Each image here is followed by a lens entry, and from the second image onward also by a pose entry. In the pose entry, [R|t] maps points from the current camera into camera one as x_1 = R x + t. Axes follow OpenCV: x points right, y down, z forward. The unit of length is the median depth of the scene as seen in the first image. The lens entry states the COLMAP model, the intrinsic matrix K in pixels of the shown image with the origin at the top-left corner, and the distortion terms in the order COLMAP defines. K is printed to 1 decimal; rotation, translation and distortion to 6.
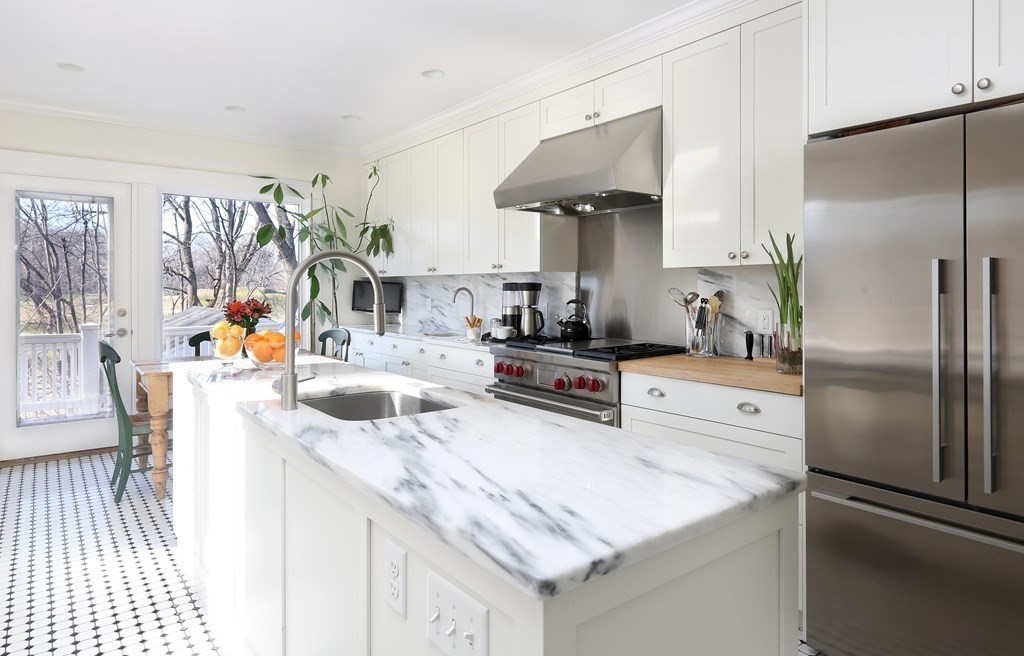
lens RADIAL K [[629.4, 0, 511.8], [0, 629.4, 286.8], [0, 0, 1]] dist [-0.003038, -0.000875]
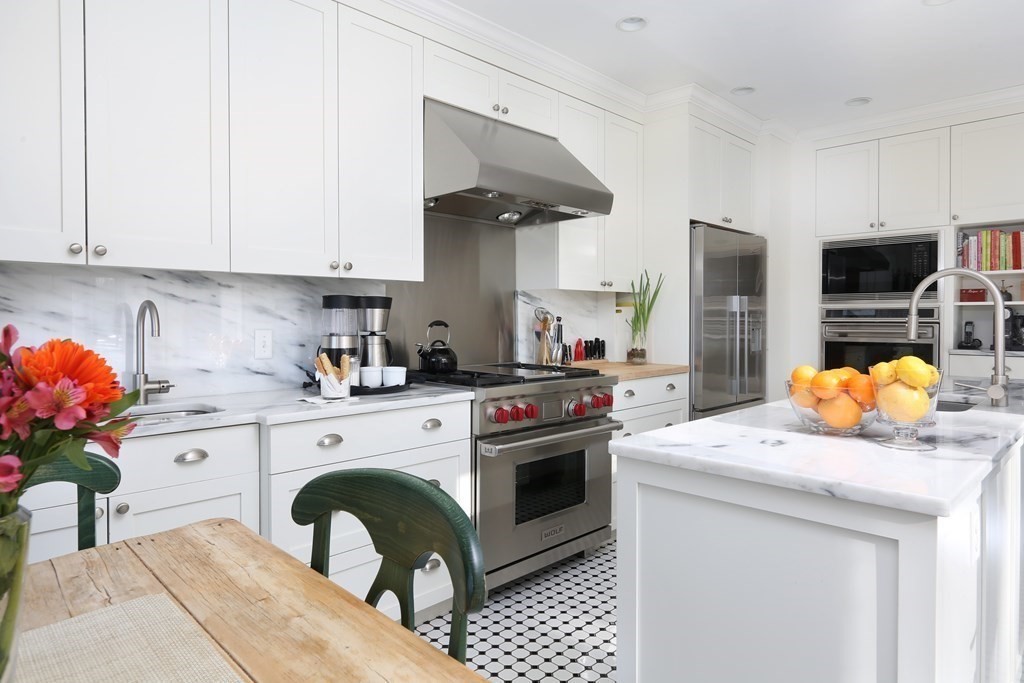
lens RADIAL K [[606.3, 0, 511.7], [0, 606.3, 324.0], [0, 0, 1]] dist [-0.000381, -0.000019]
pose [[-0.136444, -0.008380, 0.990612, -0.603351], [0.000933, 0.999963, 0.008588, 0.016514], [-0.990647, 0.002096, -0.136431, 0.935827]]
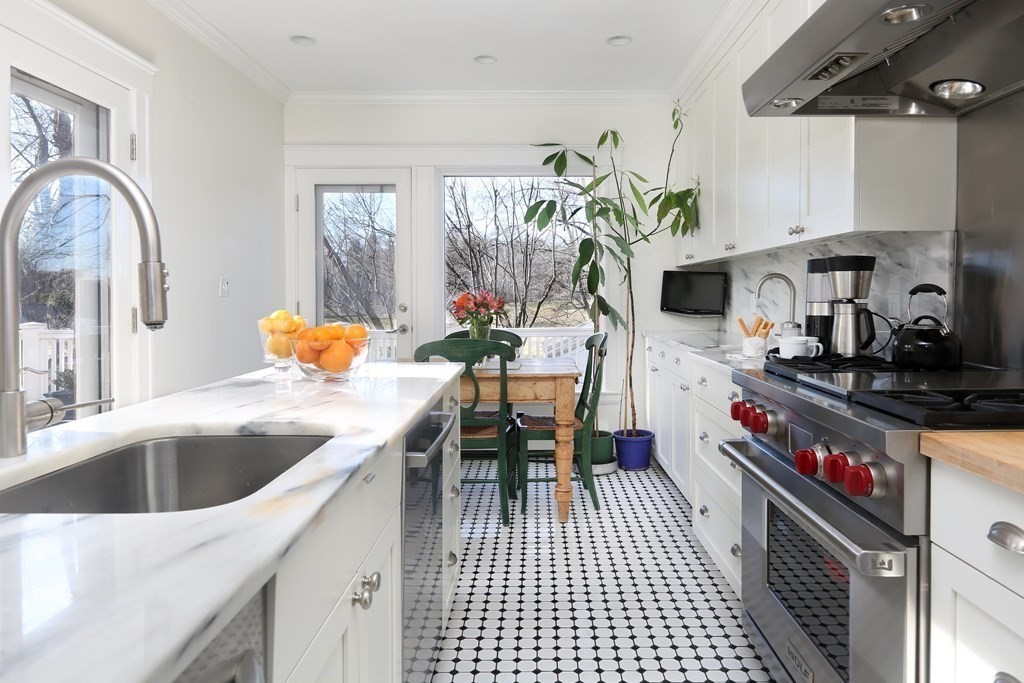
lens RADIAL K [[683.3, 0, 514.4], [0, 683.3, 304.3], [0, 0, 1]] dist [0.003309, -0.000094]
pose [[0.784948, 0.008800, -0.619499, 0.164475], [0.001301, 0.999874, 0.015851, 0.024884], [0.619561, -0.013248, 0.784837, 0.371072]]
